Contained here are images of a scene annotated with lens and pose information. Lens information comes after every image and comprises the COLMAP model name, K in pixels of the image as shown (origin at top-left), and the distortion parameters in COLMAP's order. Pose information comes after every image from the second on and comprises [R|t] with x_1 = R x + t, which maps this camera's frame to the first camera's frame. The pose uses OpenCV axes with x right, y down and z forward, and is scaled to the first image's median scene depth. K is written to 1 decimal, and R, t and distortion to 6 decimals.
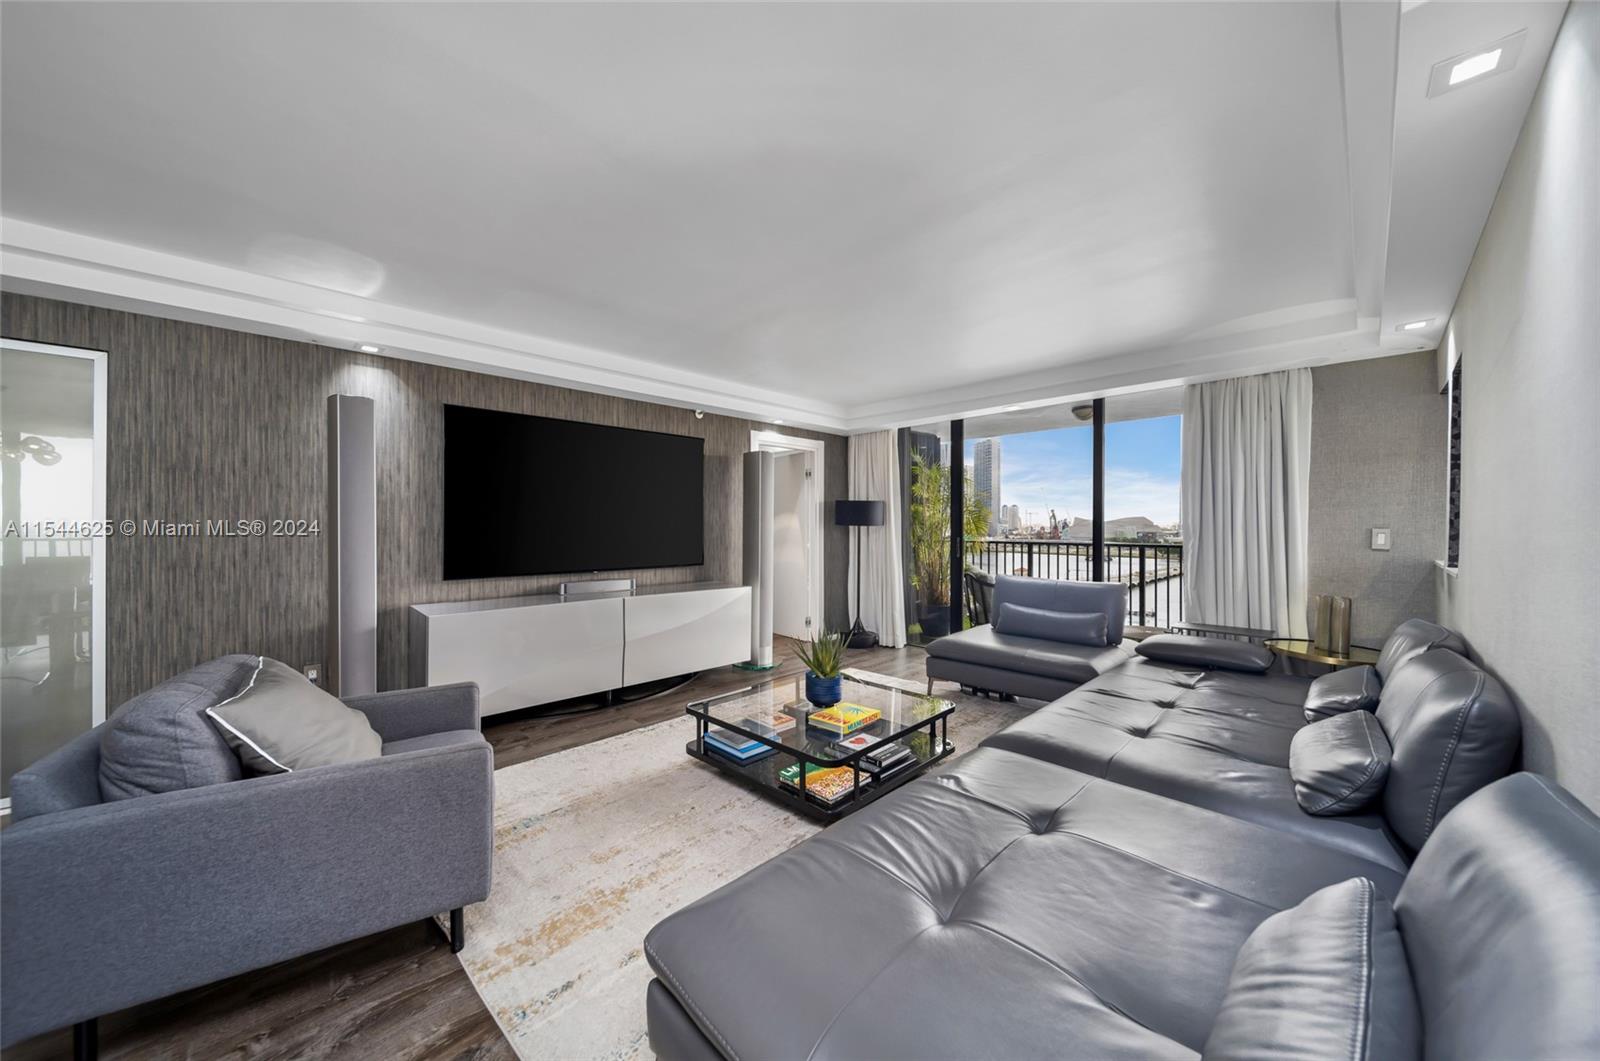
lens RADIAL K [[561.6, 0, 796.5], [0, 561.6, 524.8], [0, 0, 1]] dist [-0.000598, -0.000197]
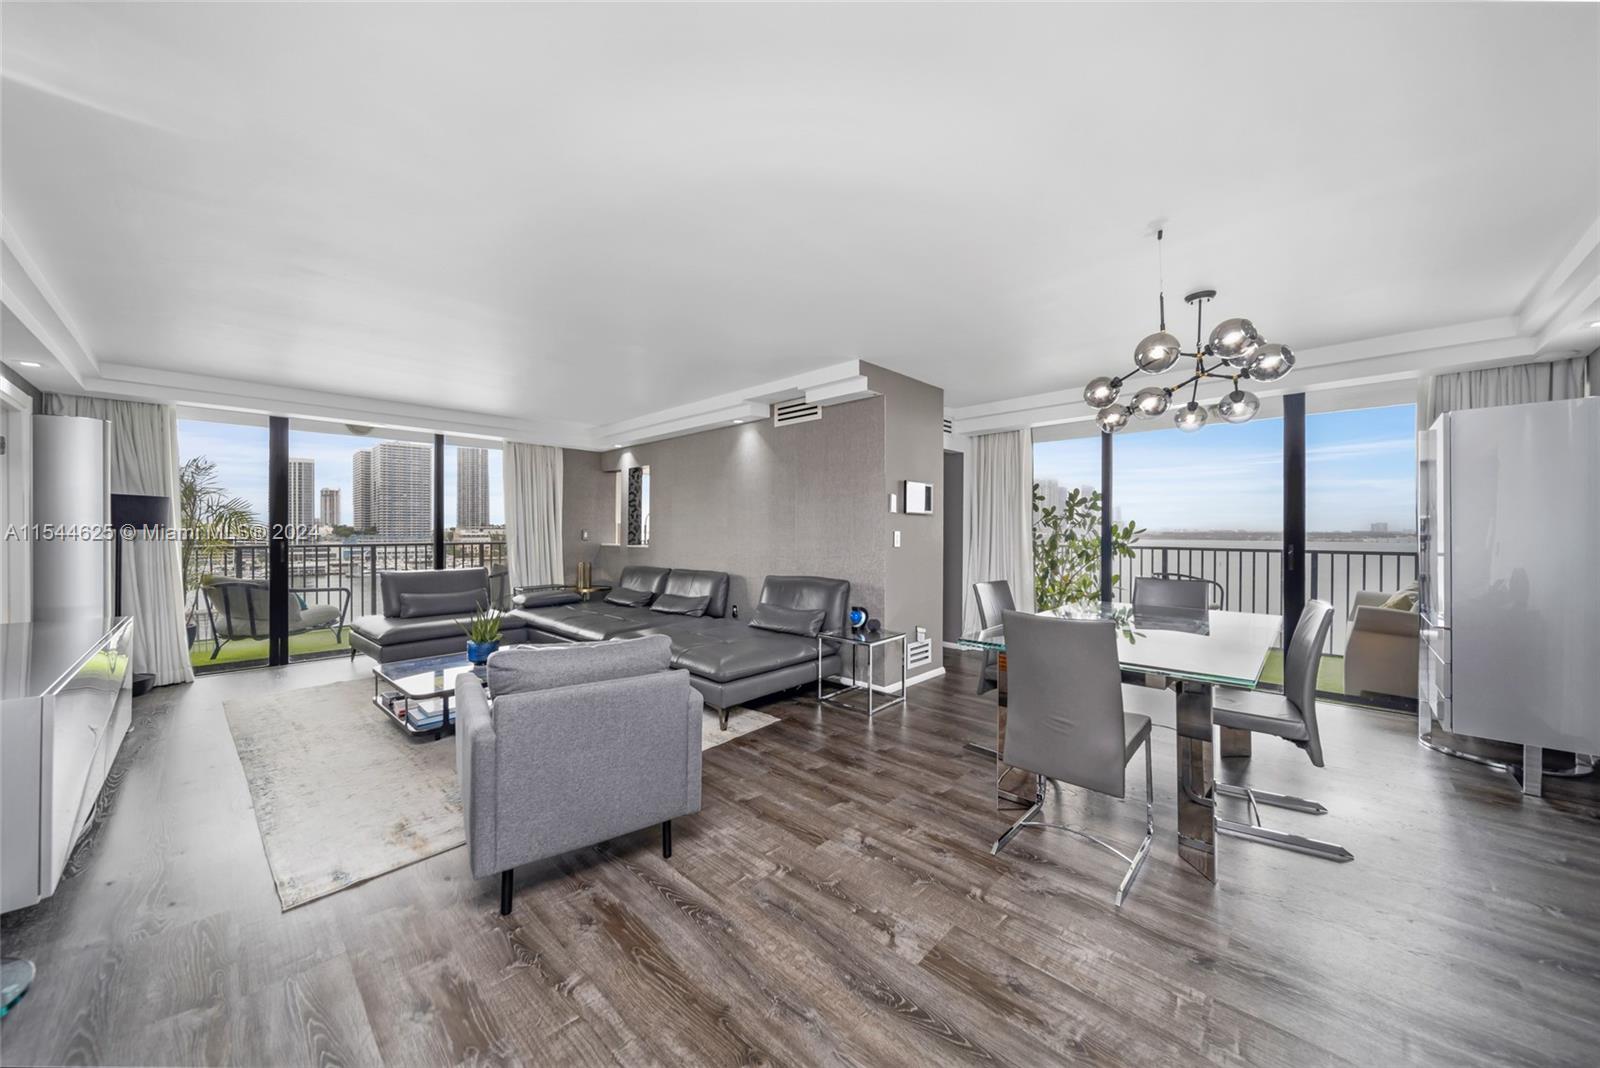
lens RADIAL K [[561.6, 0, 796.5], [0, 561.6, 528.3], [0, 0, 1]] dist [-0.000598, -0.000197]
pose [[-0.025971, -0.002900, 0.999658, -0.661749], [-0.001749, 0.999994, 0.002855, -0.003239], [-0.999661, -0.001674, -0.025976, 0.142284]]
